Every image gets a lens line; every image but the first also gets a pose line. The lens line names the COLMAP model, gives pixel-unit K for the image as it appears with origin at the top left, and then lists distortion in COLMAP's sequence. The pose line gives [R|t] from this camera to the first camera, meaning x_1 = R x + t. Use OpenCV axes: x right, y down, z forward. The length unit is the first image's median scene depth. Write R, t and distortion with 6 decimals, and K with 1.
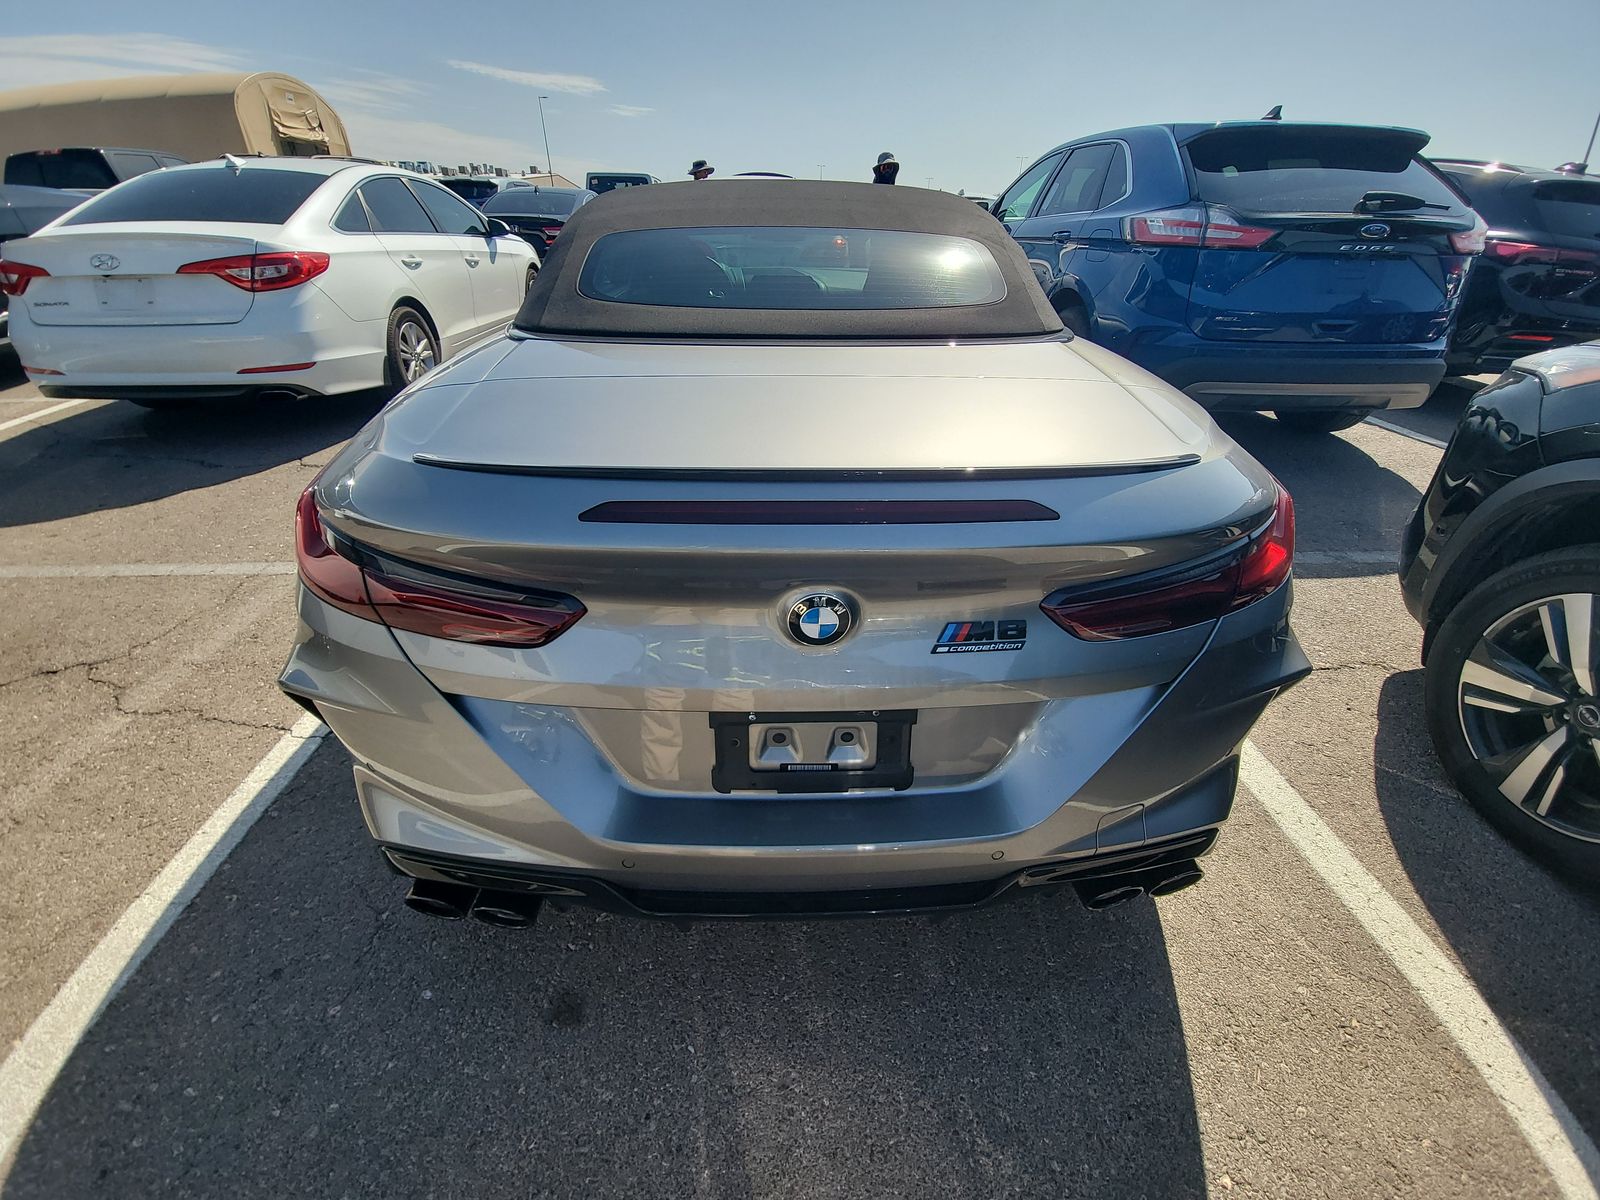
lens RADIAL K [[638.2, 0, 800.0], [0, 638.2, 600.0], [0, 0, 1]] dist [0.032719, -0.021379]
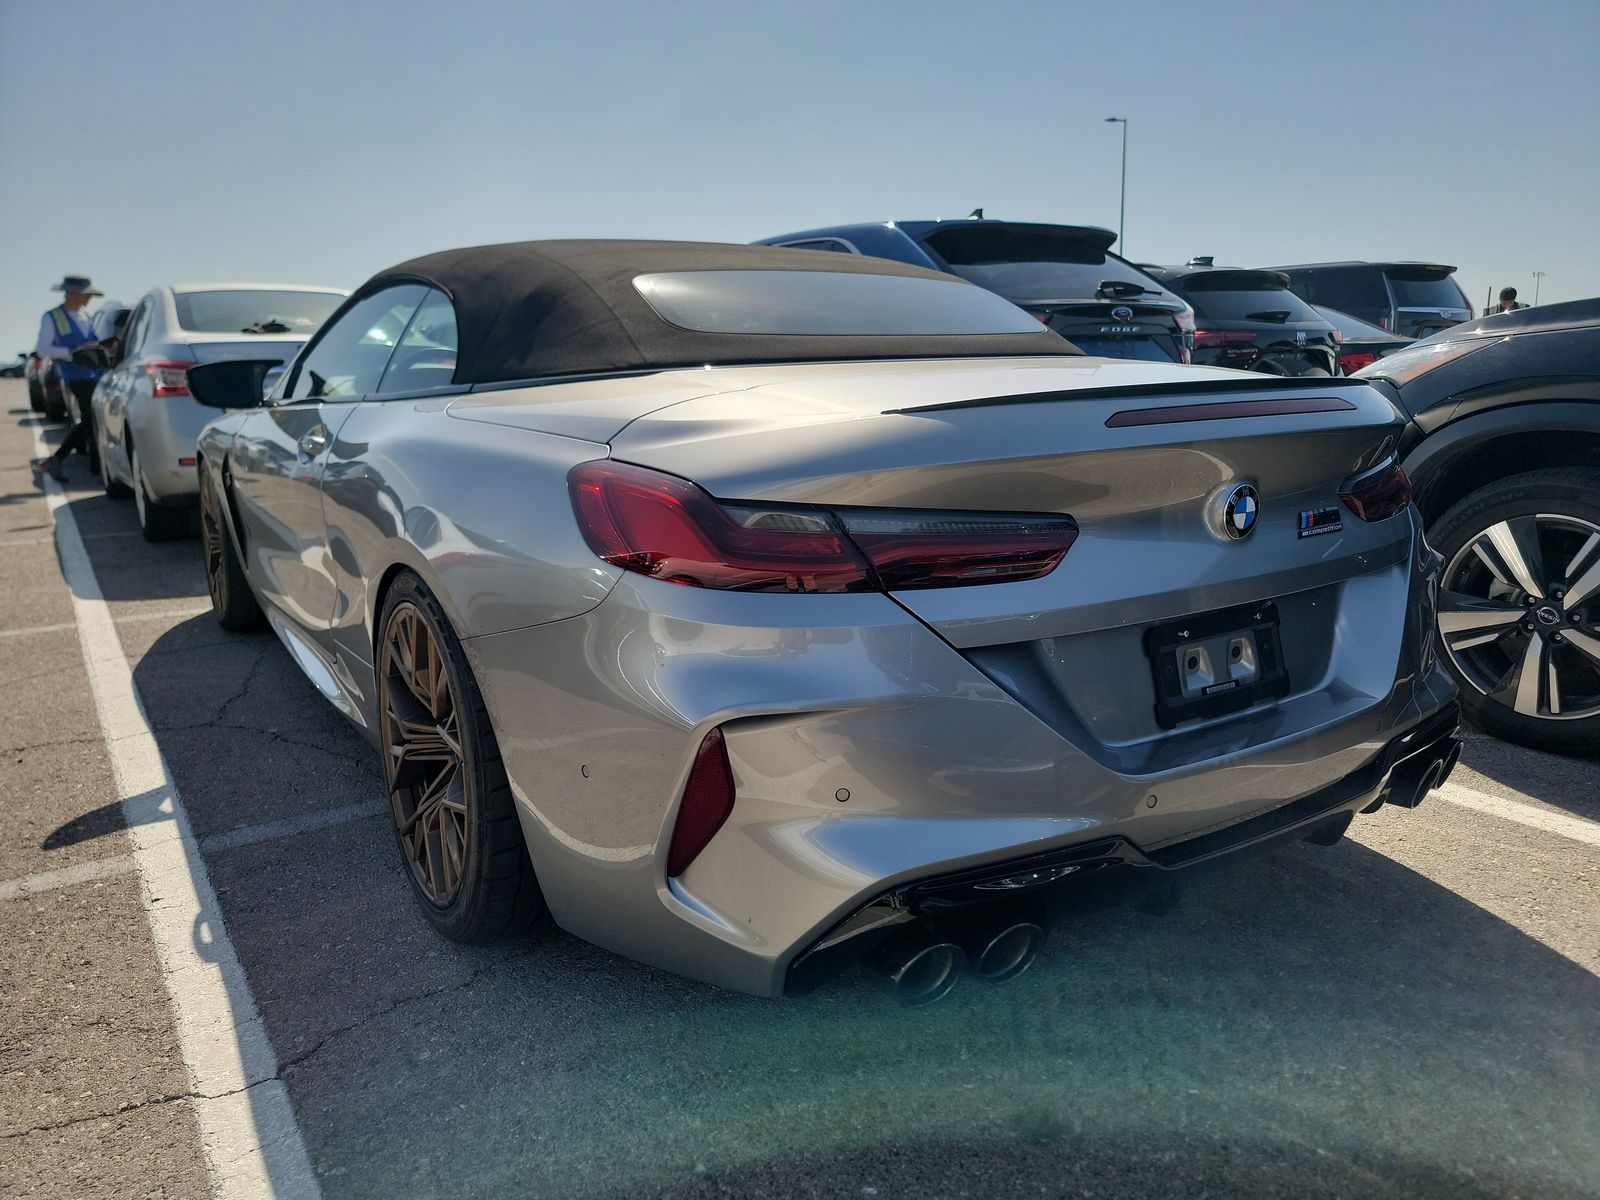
lens RADIAL K [[1159.7, 0, 800.0], [0, 1159.7, 600.0], [0, 0, 1]] dist [0.035686, -0.004168]
pose [[0.844980, -0.131847, 0.518291, -1.123634], [0.297276, 0.921411, -0.250258, 0.299883], [-0.444563, 0.365538, 0.817769, -0.199370]]
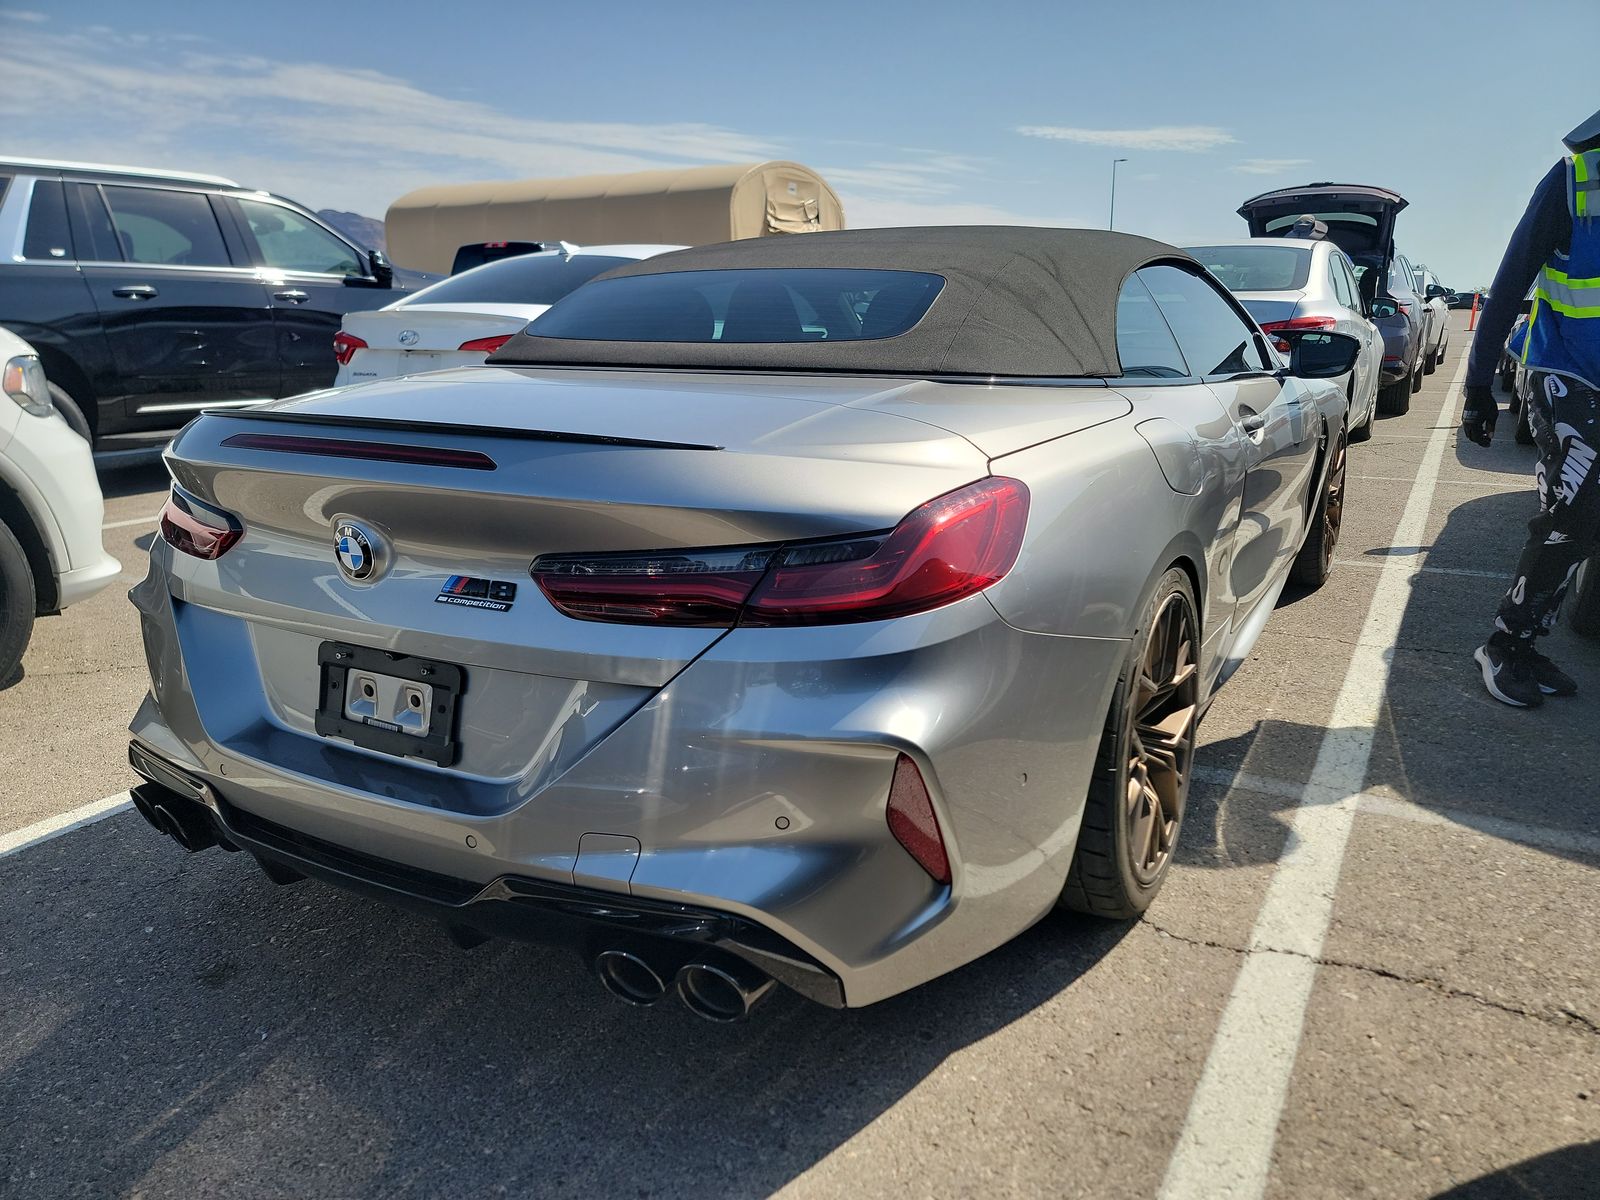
lens RADIAL K [[1076.3, 0, 800.0], [0, 1076.3, 600.0], [0, 0, 1]] dist [0.038366, -0.000389]
pose [[0.854265, 0.114565, -0.507057, 1.114435], [-0.246351, 0.948148, -0.200816, 0.199800], [0.457759, 0.296464, 0.838192, -0.150214]]
